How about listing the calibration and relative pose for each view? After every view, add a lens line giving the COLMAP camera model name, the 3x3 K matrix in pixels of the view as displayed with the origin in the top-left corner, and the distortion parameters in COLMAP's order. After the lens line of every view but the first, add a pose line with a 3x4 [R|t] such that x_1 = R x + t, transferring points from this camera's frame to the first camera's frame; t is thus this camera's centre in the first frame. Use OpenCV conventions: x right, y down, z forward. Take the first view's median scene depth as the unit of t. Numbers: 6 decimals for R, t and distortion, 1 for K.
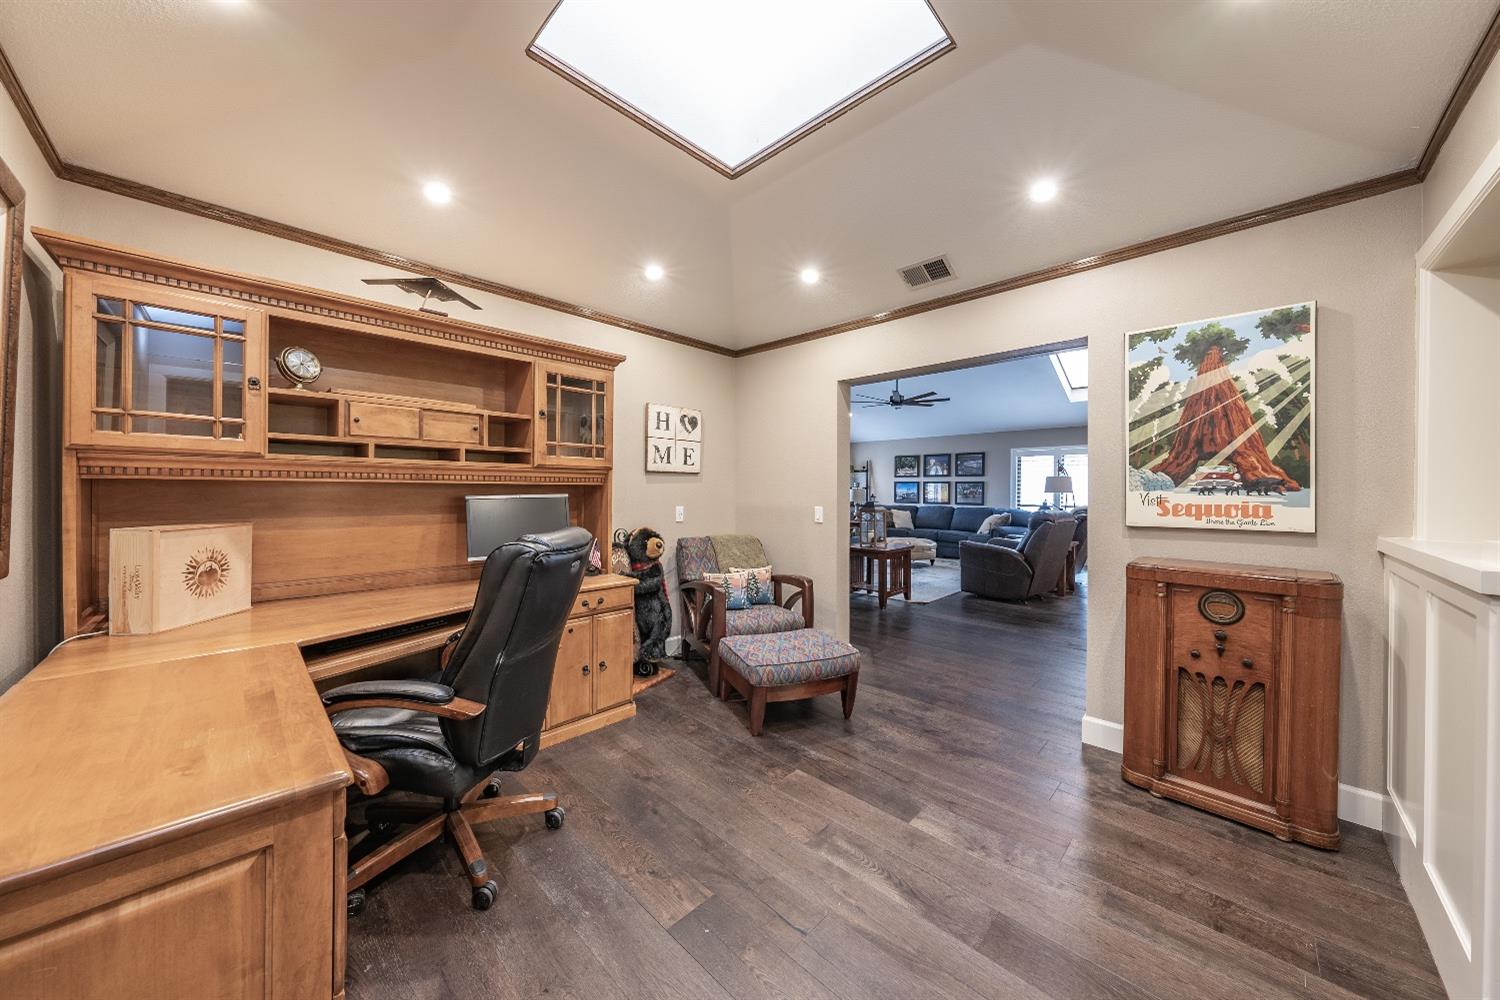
lens RADIAL K [[516.6, 0, 746.9], [0, 516.6, 491.3], [0, 0, 1]] dist [-0.004934, 0.000812]
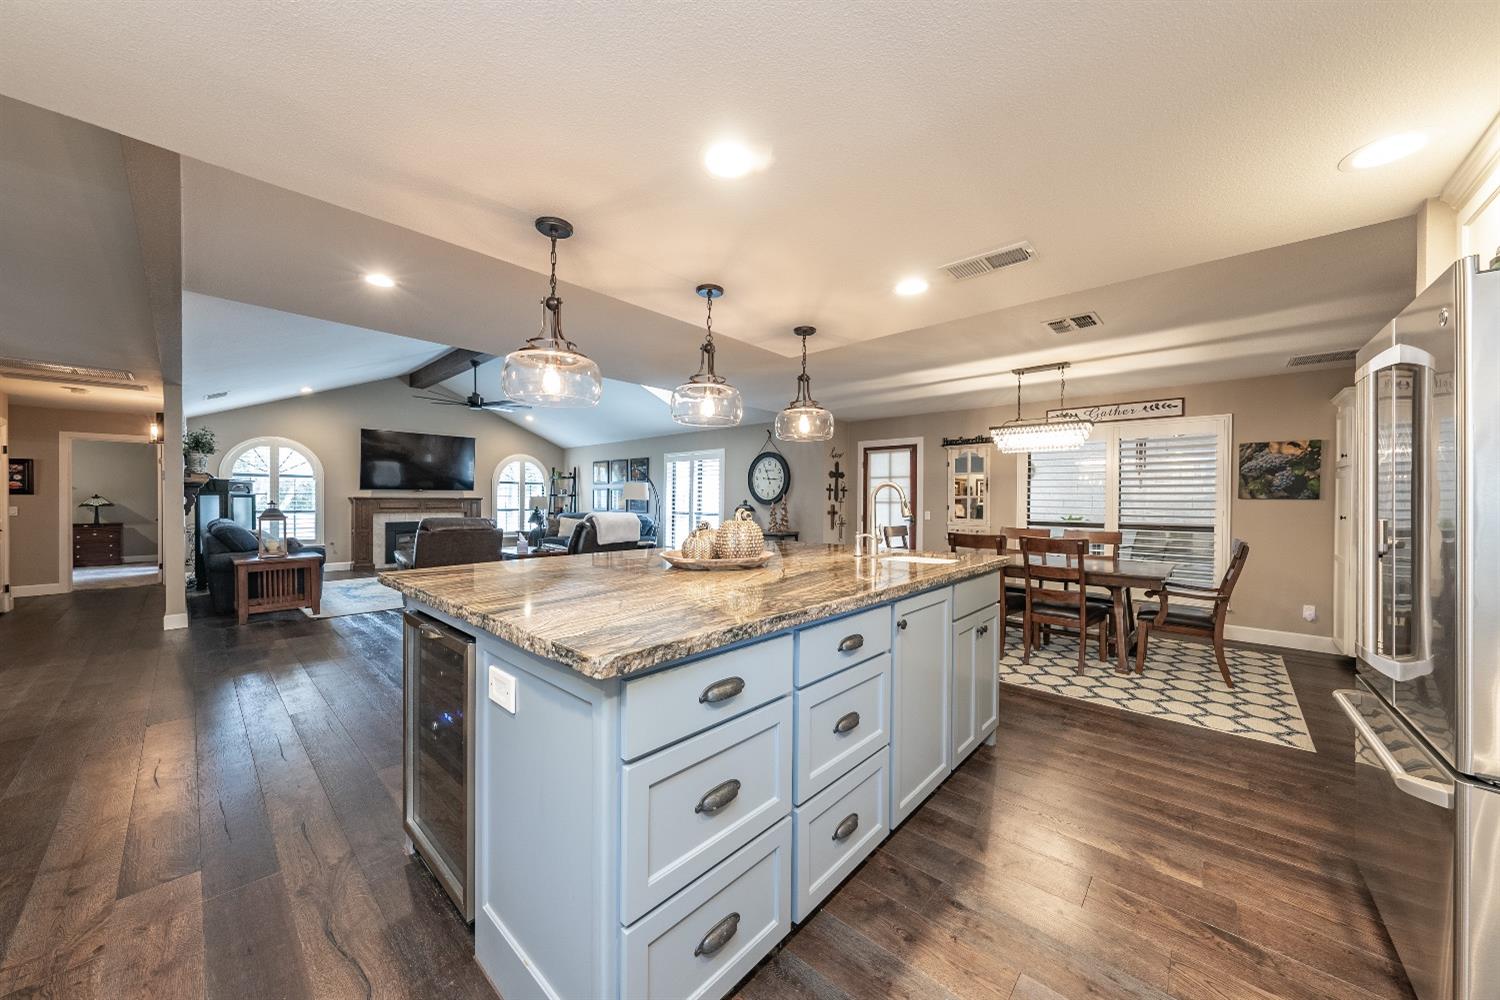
lens RADIAL K [[516.6, 0, 752.0], [0, 516.6, 502.1], [0, 0, 1]] dist [-0.004934, 0.000812]
pose [[0.999086, 0.000966, 0.042726, 2.773913], [-0.000954, 0.999999, -0.000309, 0.033313], [-0.042726, 0.000268, 0.999087, 0.143353]]
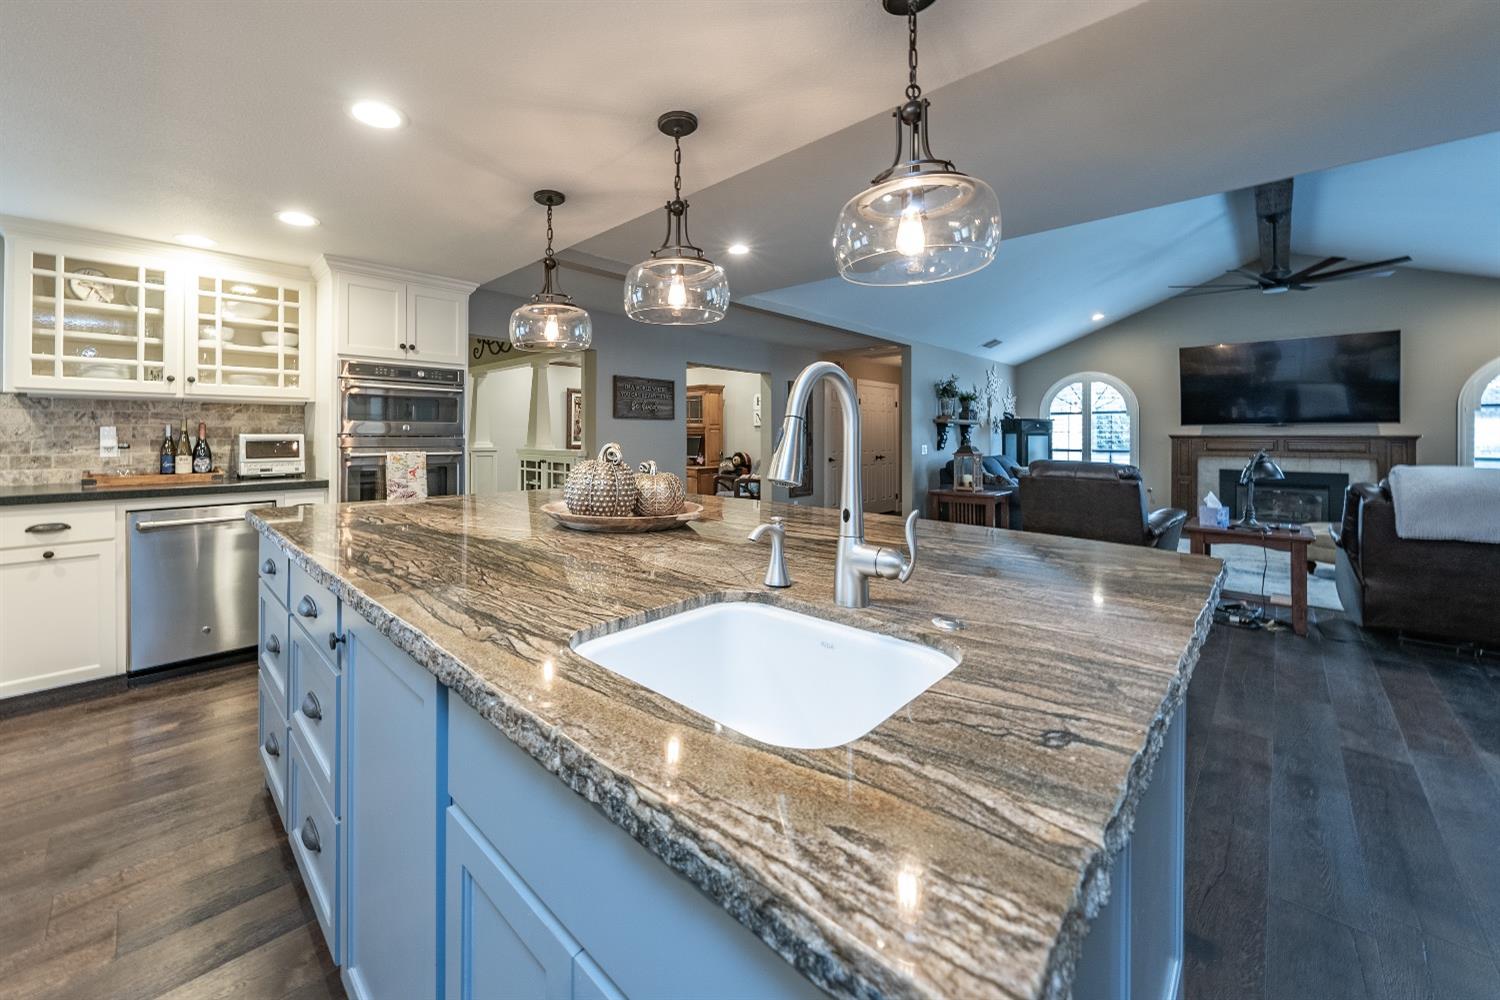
lens RADIAL K [[569.6, 0, 660.5], [0, 569.6, 432.7], [0, 0, 1]] dist [-0.002730, -0.000535]
pose [[-0.043913, -0.007981, -0.999003, 3.528869], [-0.008093, 0.999938, -0.007633, 0.034958], [0.999003, 0.007750, -0.043975, 1.231746]]
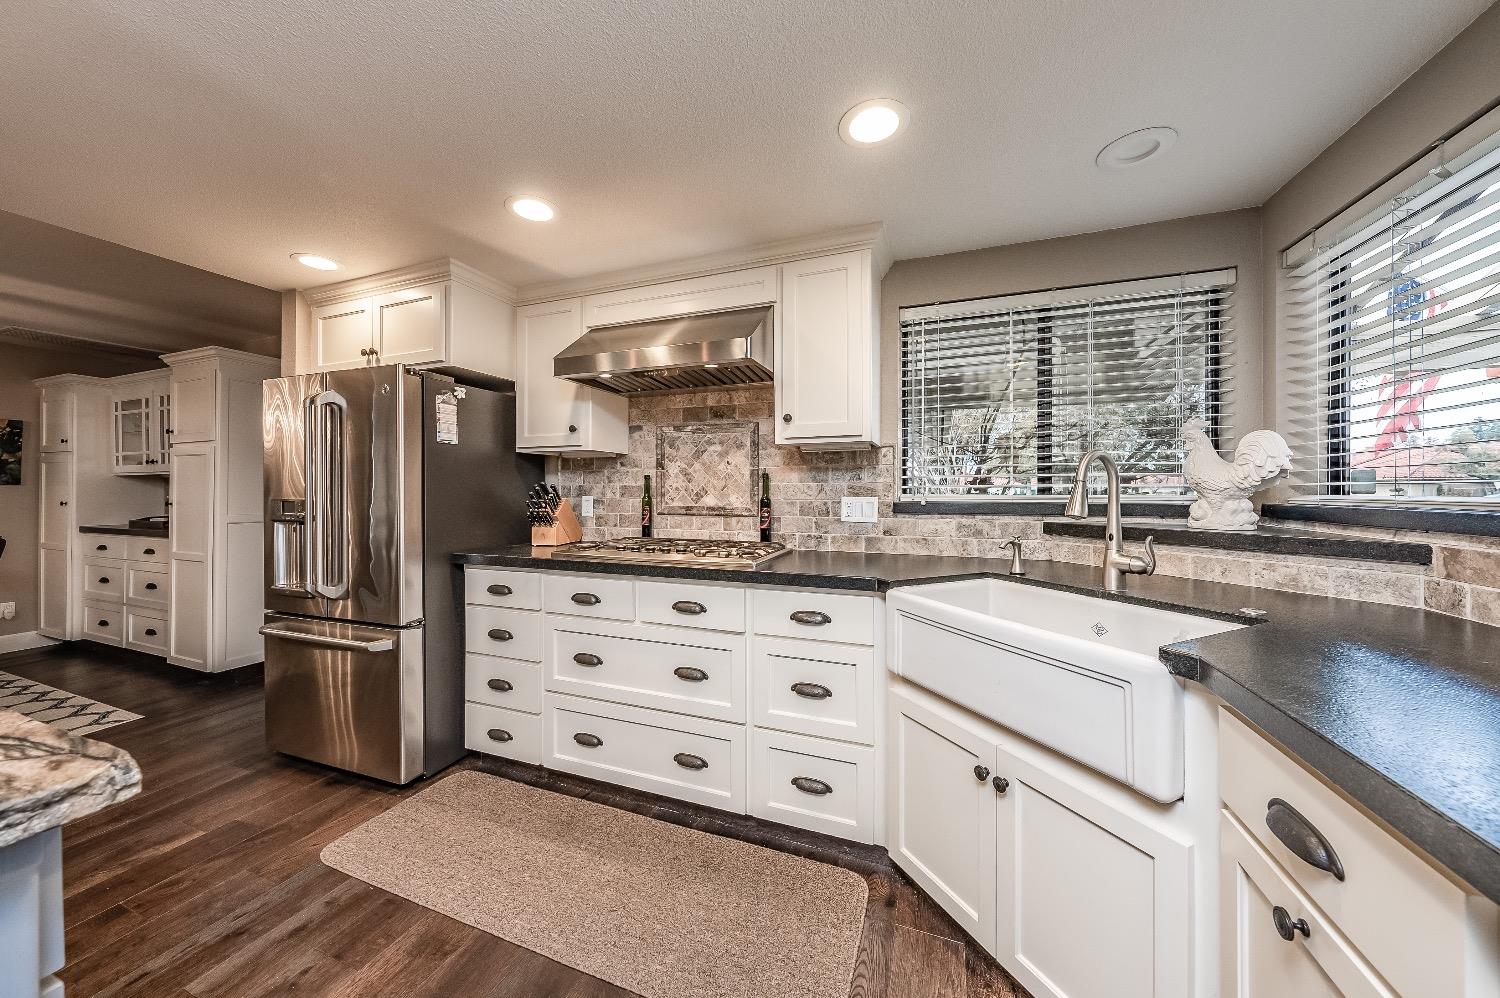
lens RADIAL K [[516.6, 0, 750.2], [0, 516.6, 488.0], [0, 0, 1]] dist [-0.004934, 0.000812]
pose [[-0.404502, -0.002244, 0.914534, 2.338027], [0.001477, 0.999994, 0.003107, 0.030073], [-0.914536, 0.002607, -0.404496, 0.388523]]
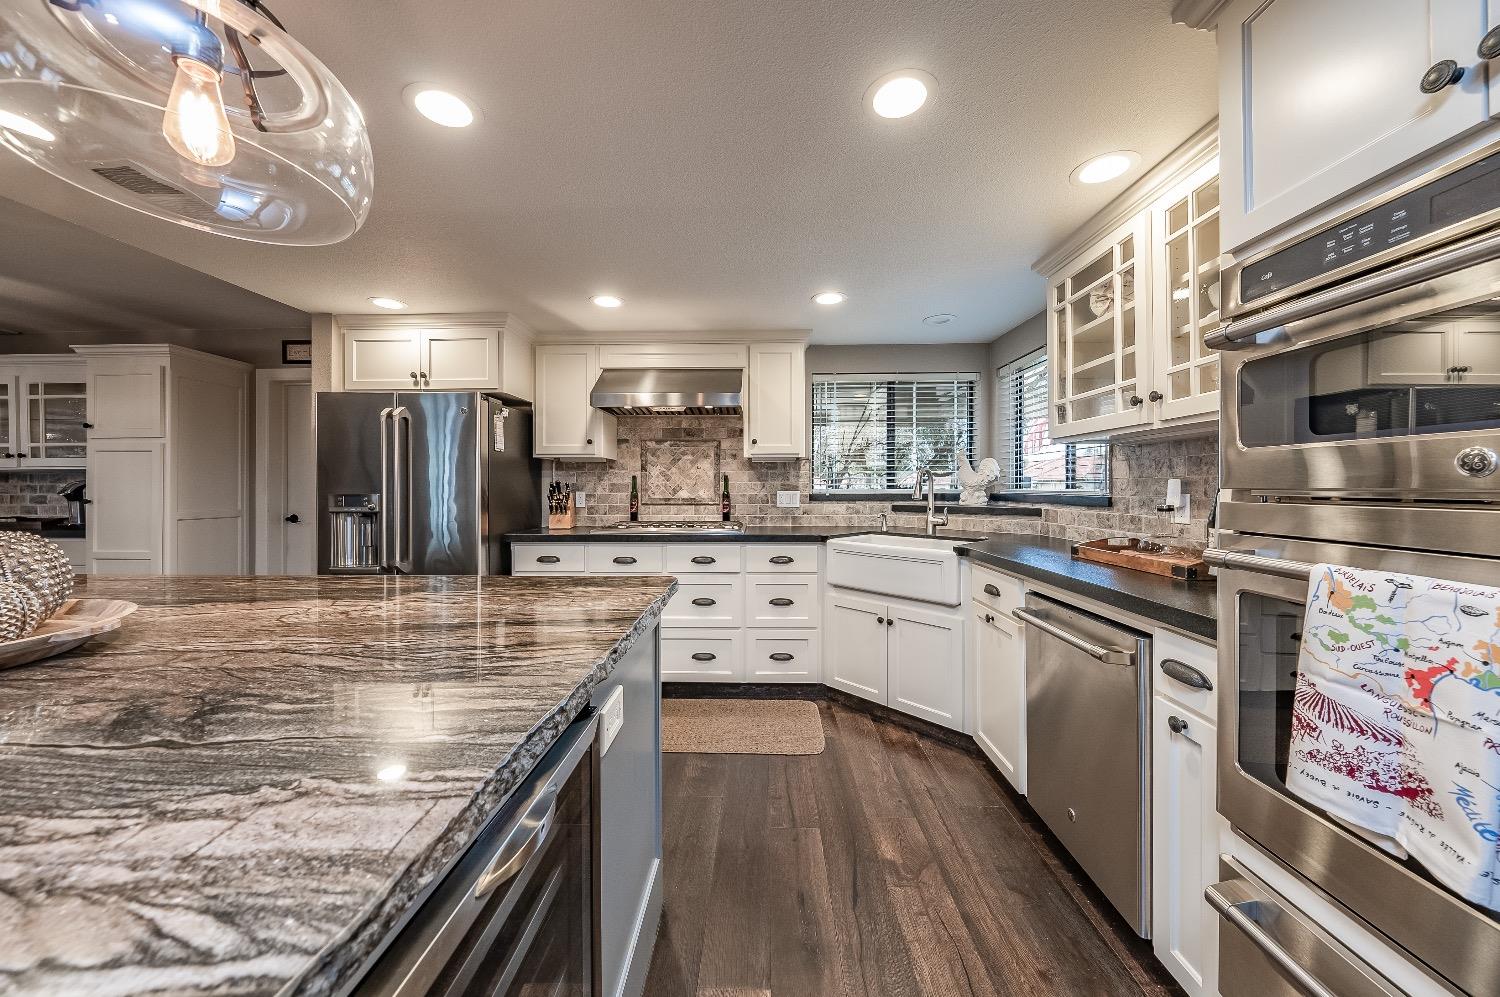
lens RADIAL K [[516.6, 0, 749.6], [0, 516.6, 488.1], [0, 0, 1]] dist [-0.004934, 0.000812]
pose [[-0.679071, -0.006061, 0.734048, 2.085266], [-0.000160, 0.999967, 0.008109, 0.028973], [-0.734073, 0.005389, -0.679049, 0.955110]]
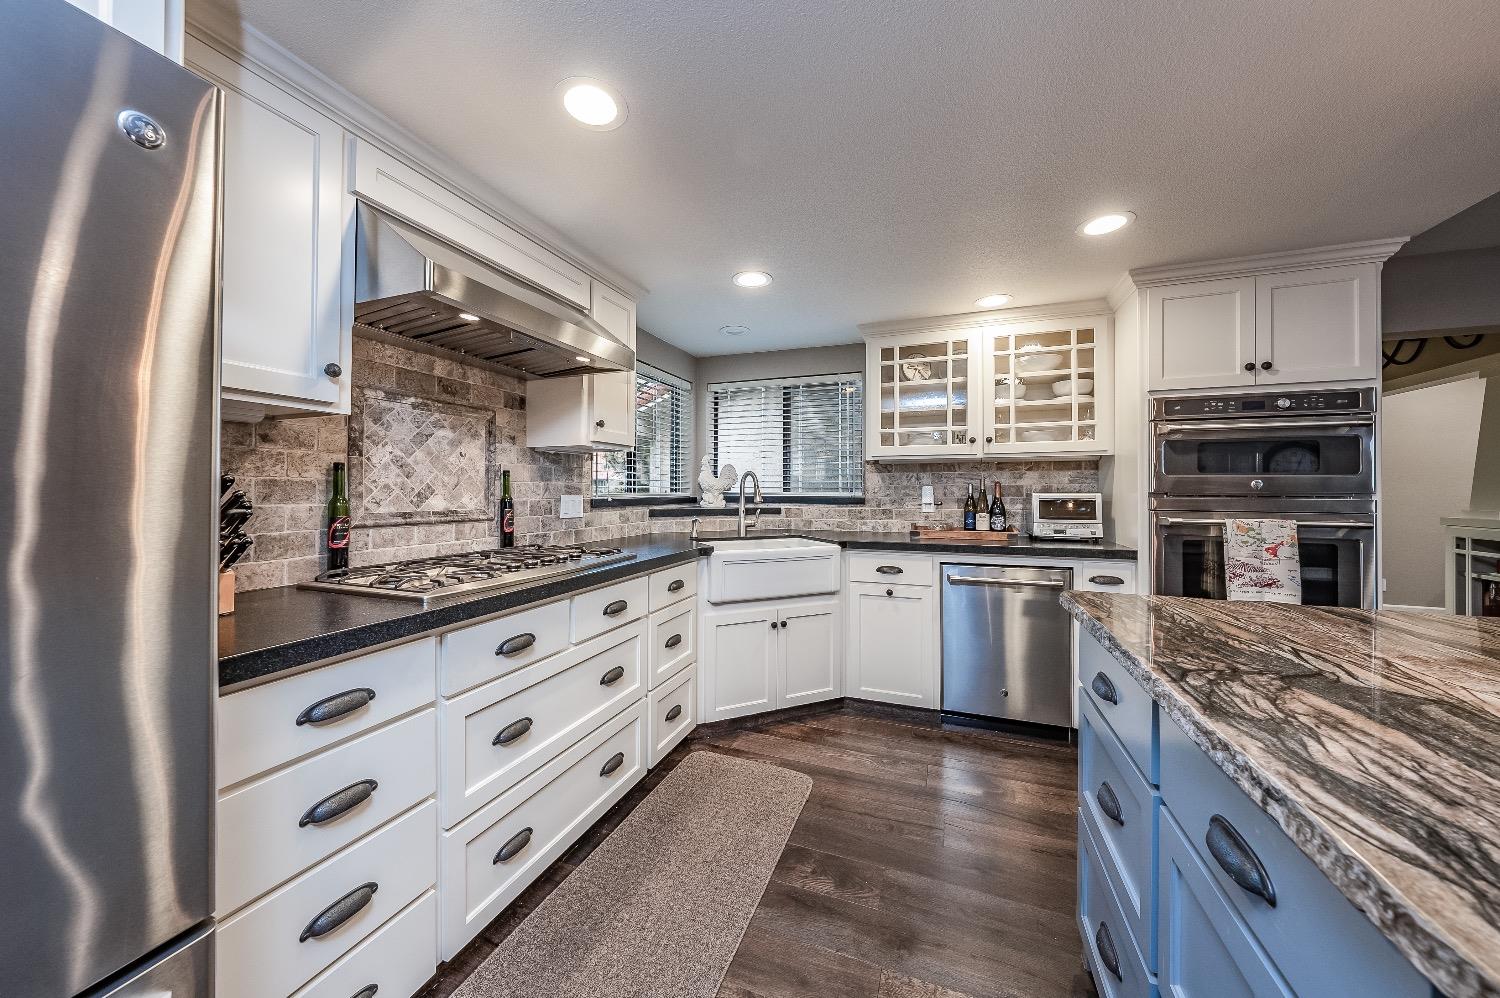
lens RADIAL K [[516.6, 0, 740.8], [0, 516.6, 489.3], [0, 0, 1]] dist [-0.004934, 0.000812]
pose [[-0.918789, -0.008295, -0.394662, 3.283757], [-0.009104, 0.999959, 0.000178, 0.034106], [0.394645, 0.003756, -0.918826, 0.977496]]
